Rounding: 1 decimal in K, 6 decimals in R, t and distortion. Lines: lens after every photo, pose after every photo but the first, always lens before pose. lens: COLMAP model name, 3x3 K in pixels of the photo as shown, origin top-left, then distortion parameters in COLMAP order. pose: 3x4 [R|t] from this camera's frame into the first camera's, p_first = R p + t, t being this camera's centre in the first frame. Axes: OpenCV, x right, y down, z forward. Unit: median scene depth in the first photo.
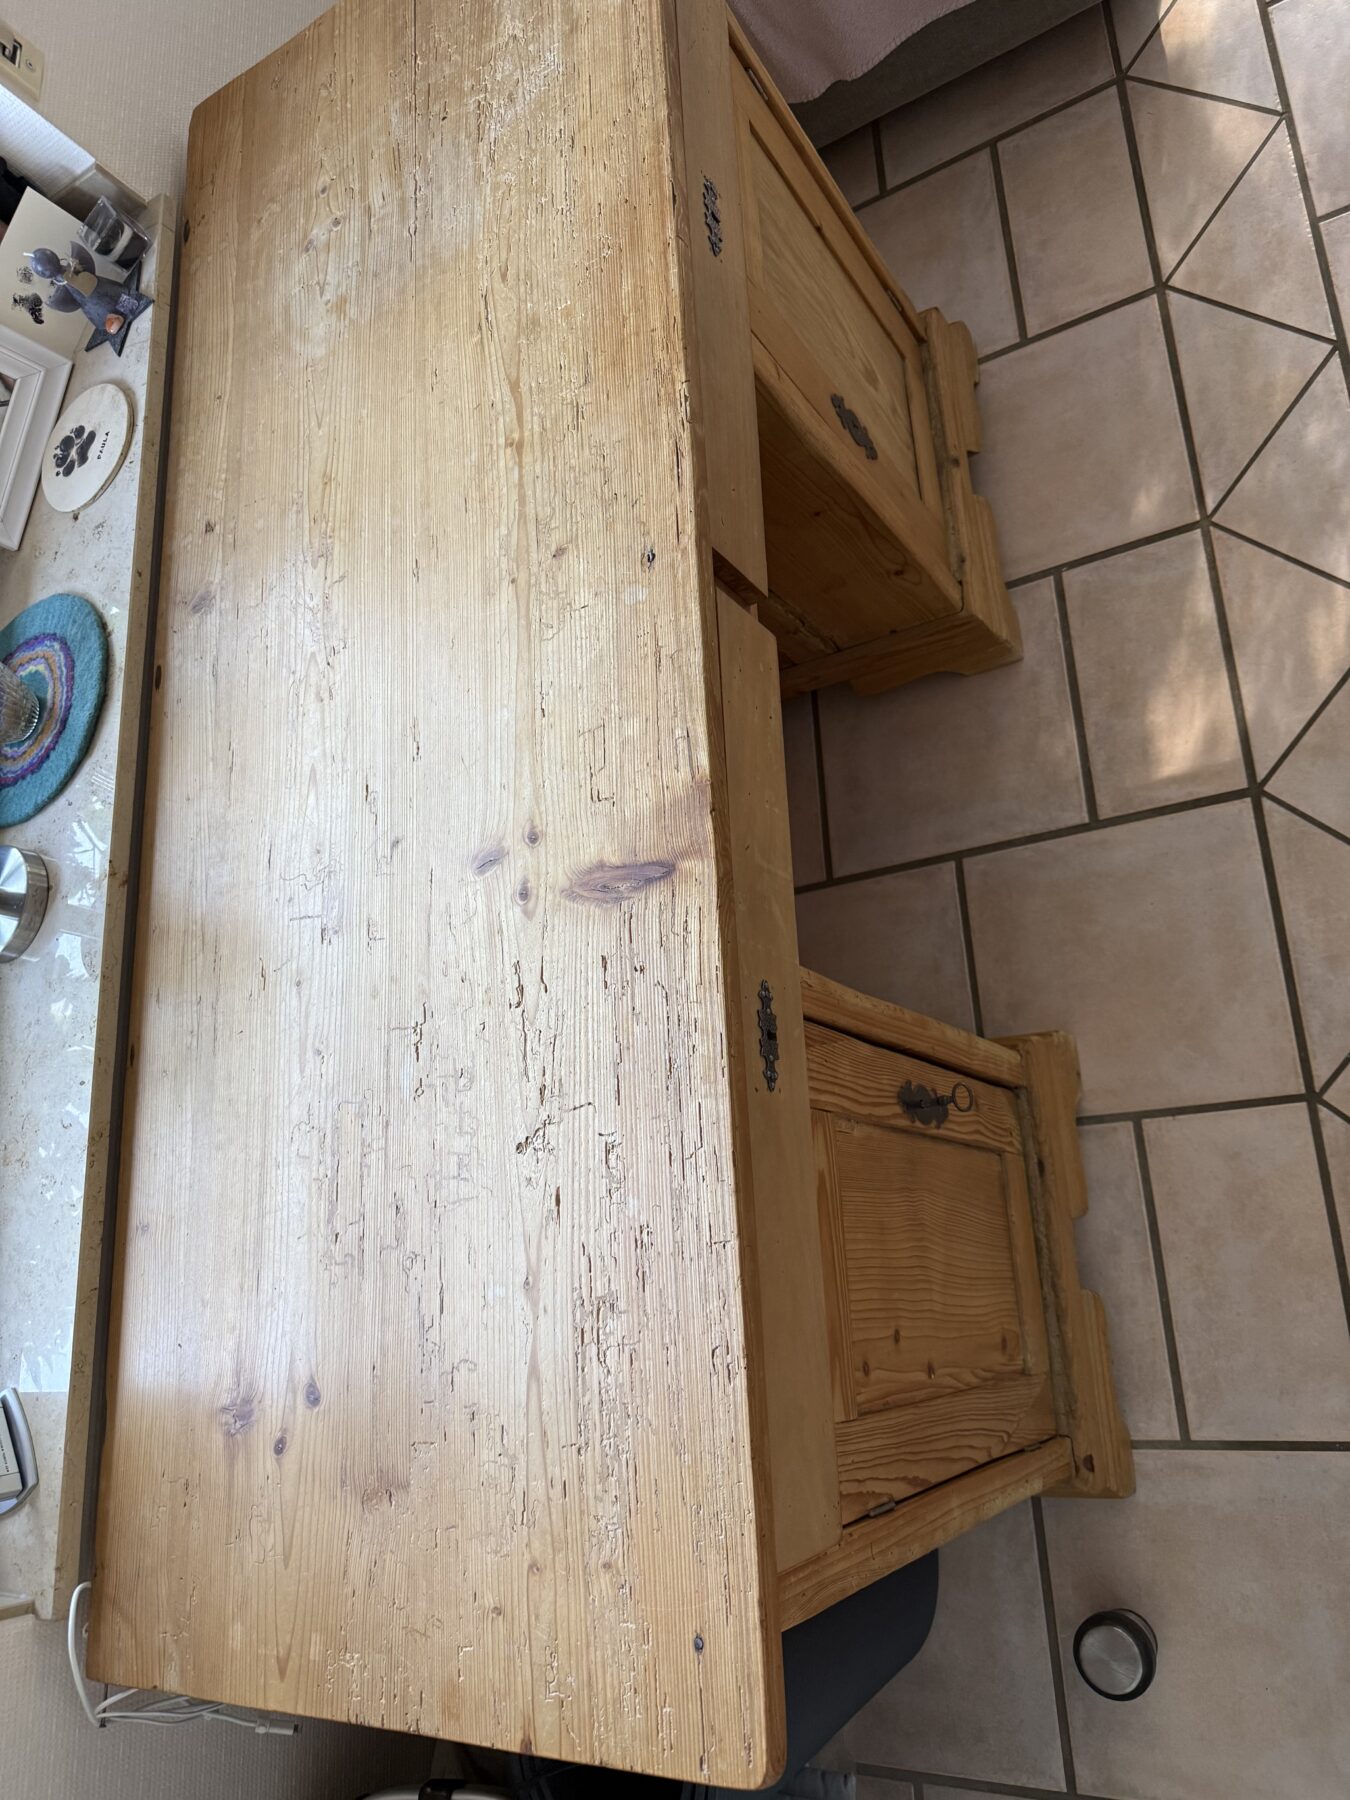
lens RADIAL K [[1281.9, 0, 679.1], [0, 1281.9, 901.0], [0, 0, 1]] dist [-0.004988, -0.002269]
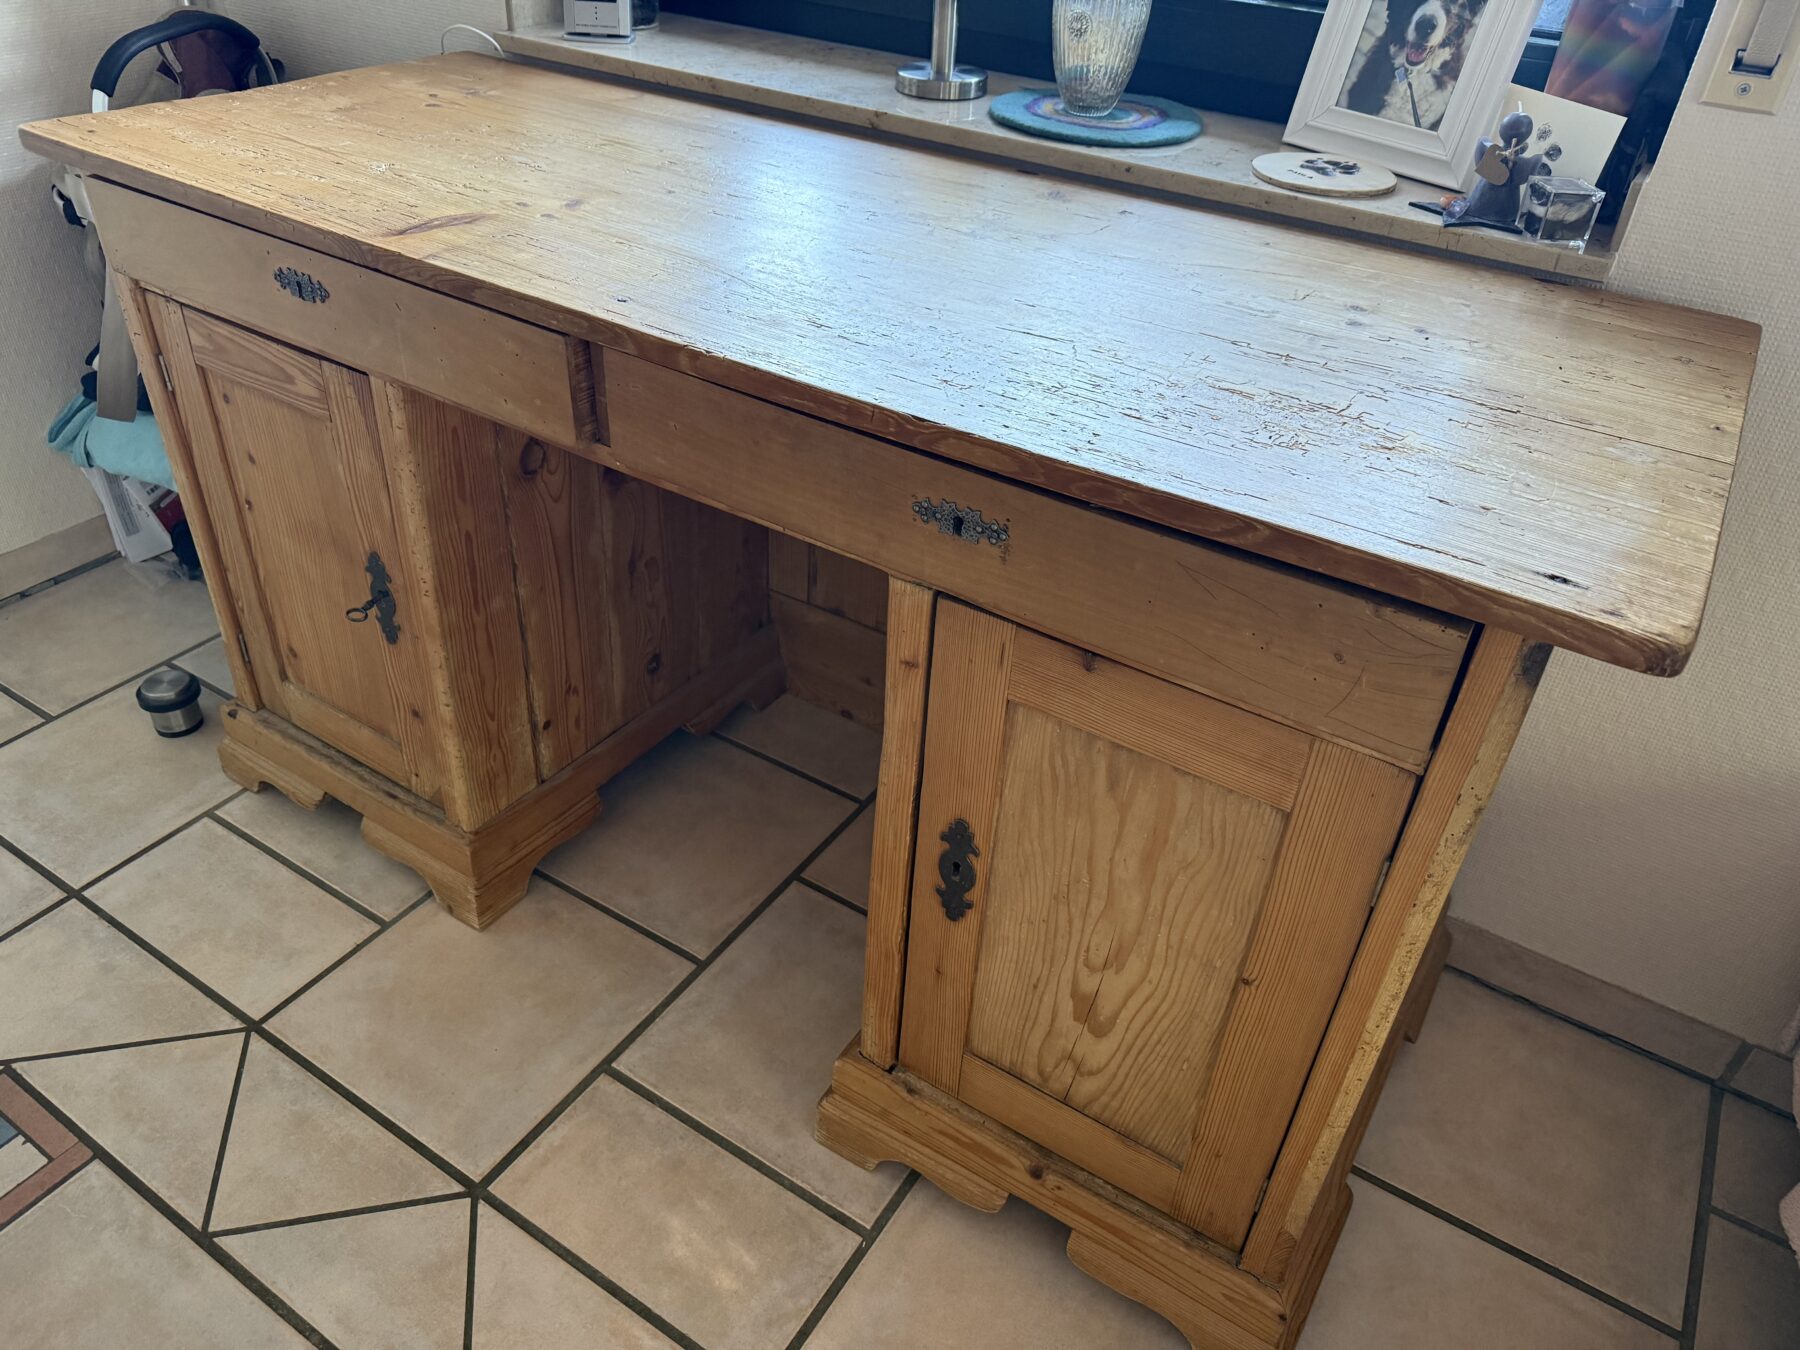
lens RADIAL K [[1281.9, 0, 891.1], [0, 1281.9, 683.2], [0, 0, 1]] dist [-0.004988, -0.002269]
pose [[-0.528585, 0.806521, -0.264805, 0.266463], [-0.715859, -0.255857, 0.649679, -0.804480], [0.456227, 0.532974, 0.712598, 0.341641]]
